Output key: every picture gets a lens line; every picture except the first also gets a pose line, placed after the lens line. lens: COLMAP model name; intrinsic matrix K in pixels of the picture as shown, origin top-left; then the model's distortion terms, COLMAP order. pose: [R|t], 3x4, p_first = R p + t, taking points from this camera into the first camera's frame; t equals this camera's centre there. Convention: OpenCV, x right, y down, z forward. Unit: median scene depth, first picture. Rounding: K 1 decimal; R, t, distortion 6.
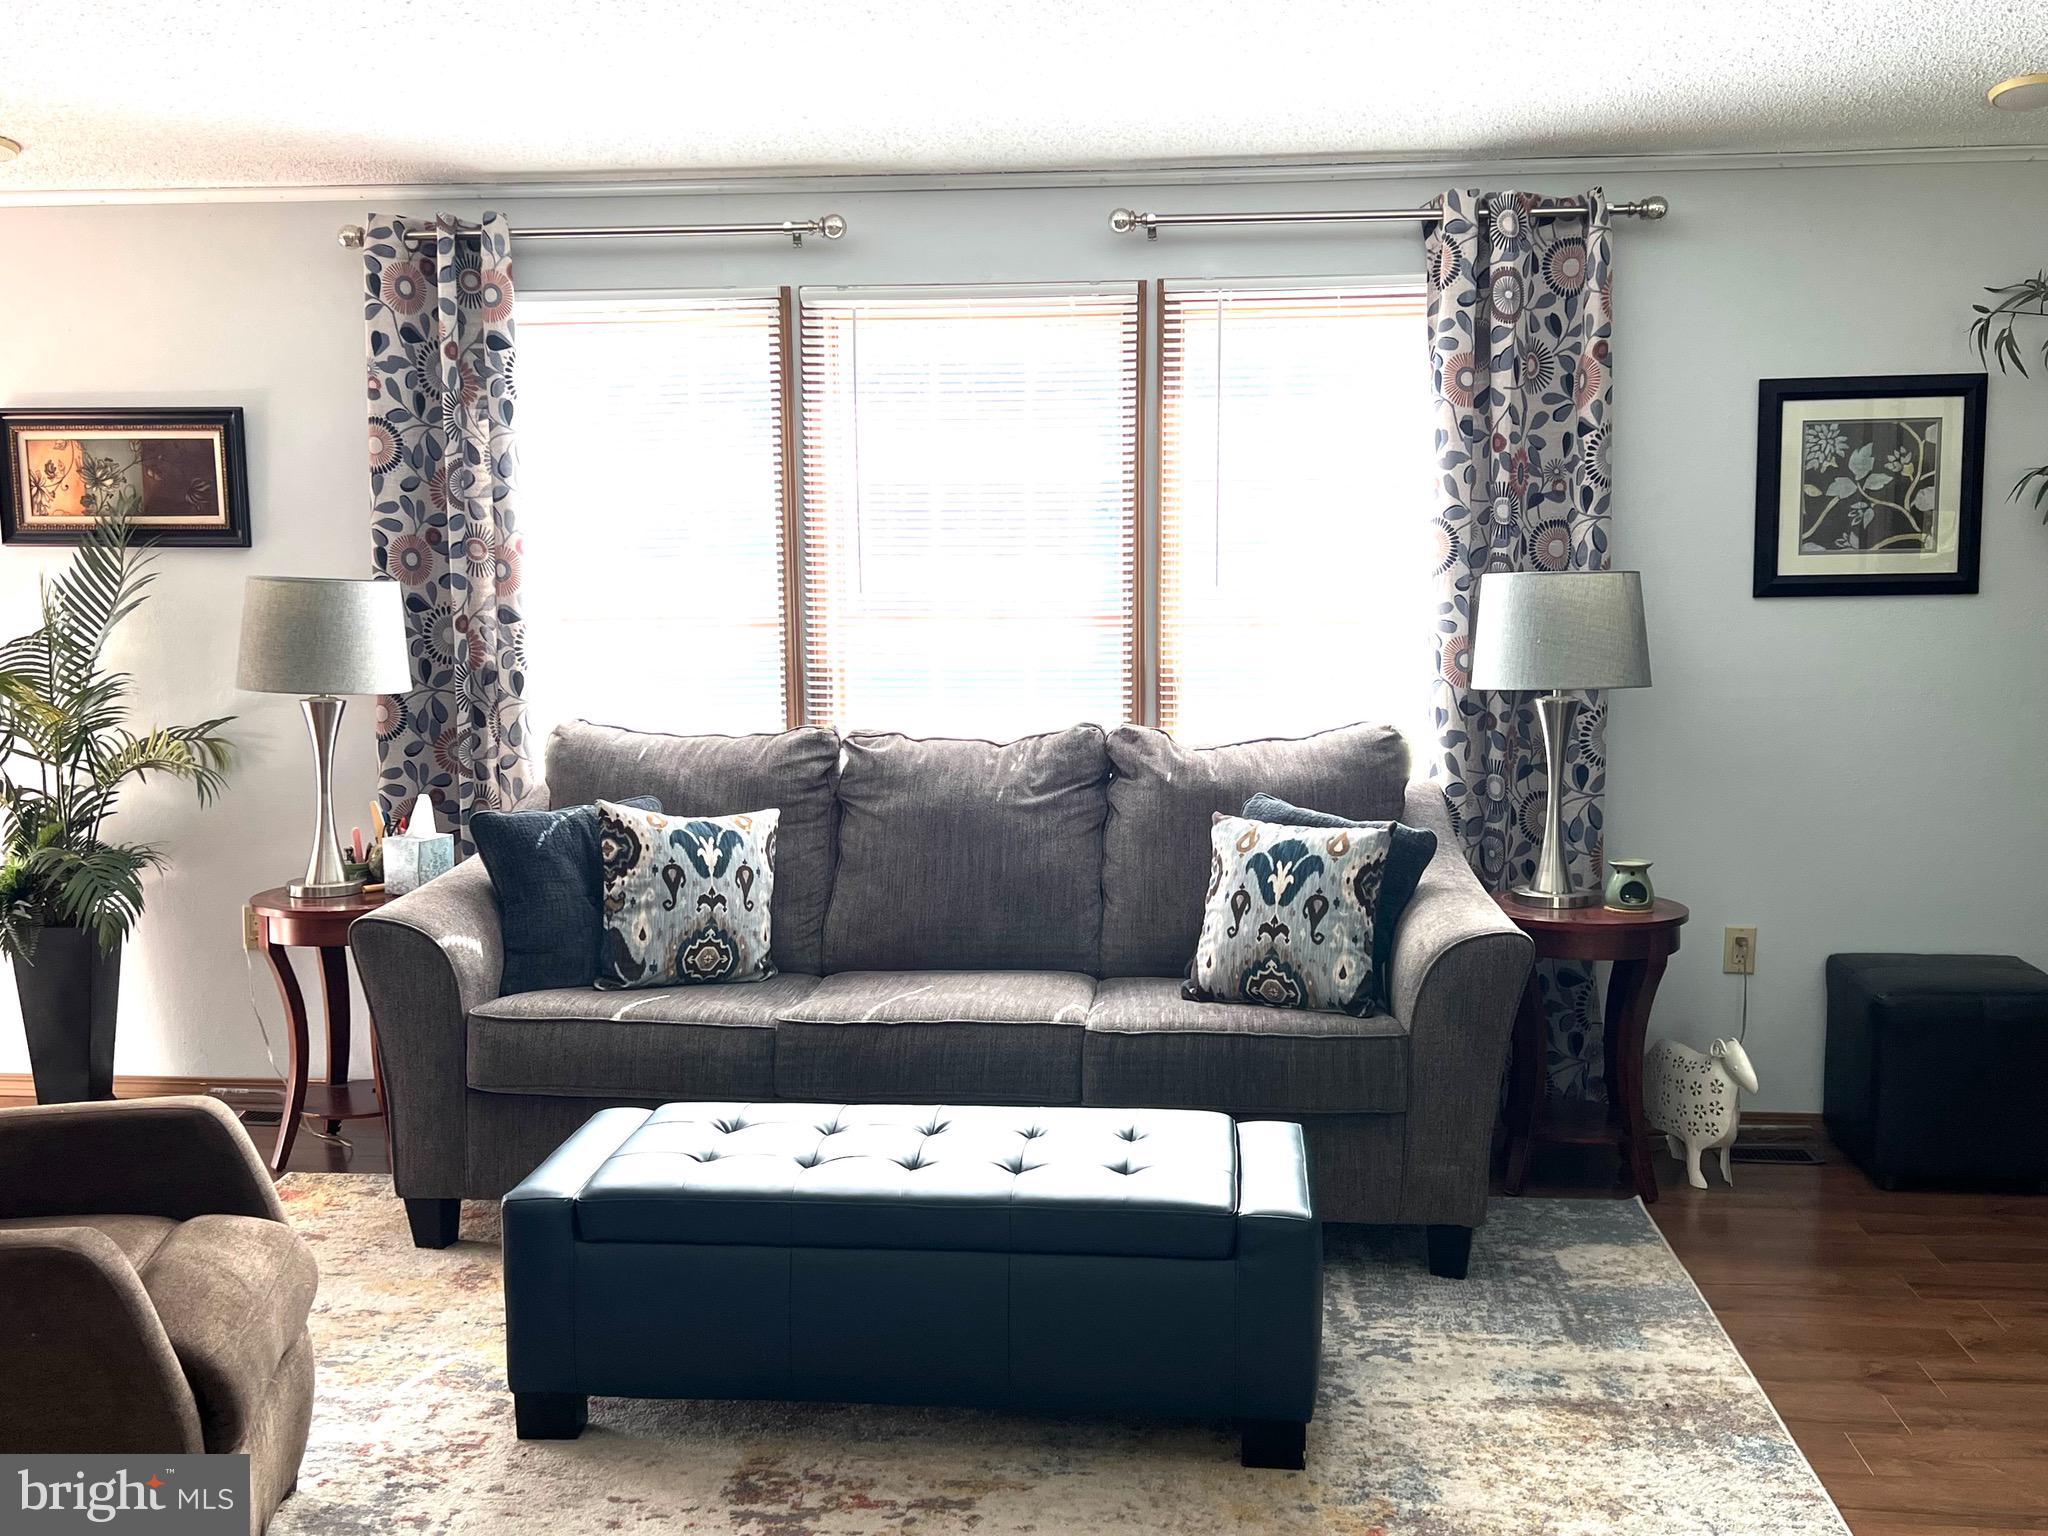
lens RADIAL K [[2082.4, 0, 1032.4], [0, 2082.4, 820.2], [0, 0, 1]] dist [0.050822, 0.000000]
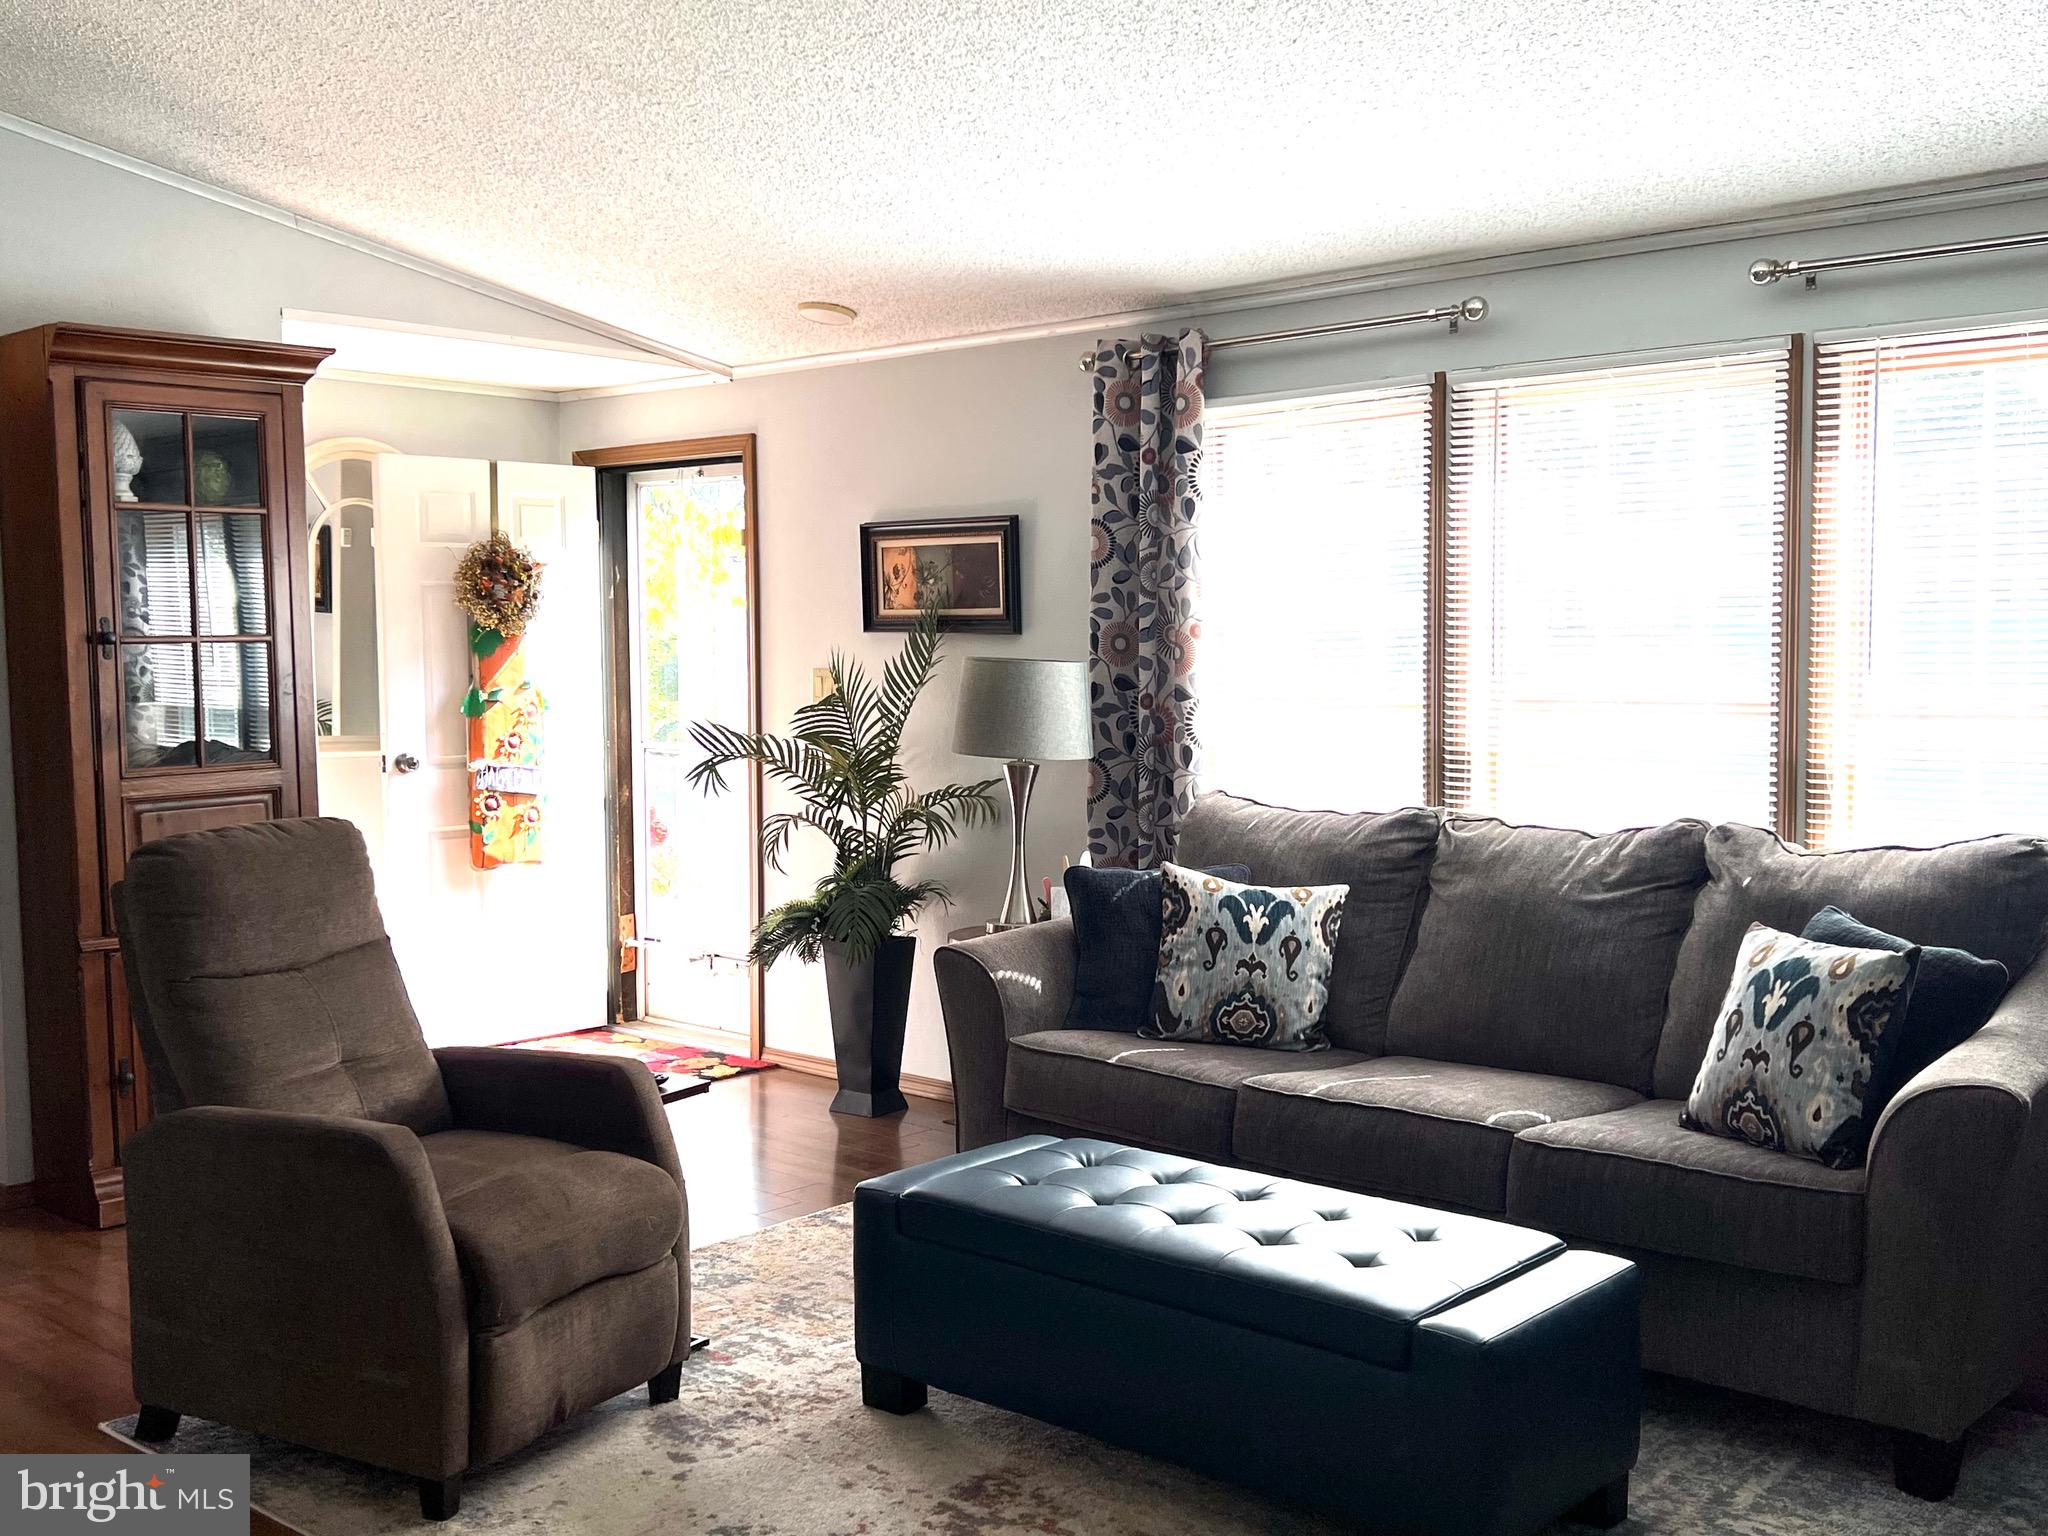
lens RADIAL K [[2082.4, 0, 1016.1], [0, 2082.4, 821.2], [0, 0, 1]] dist [0.050822, 0.000000]
pose [[0.799787, 0.052813, -0.597957, 0.348680], [-0.083078, 0.996275, -0.023127, 0.000248], [0.594508, 0.068174, 0.801195, 0.089094]]
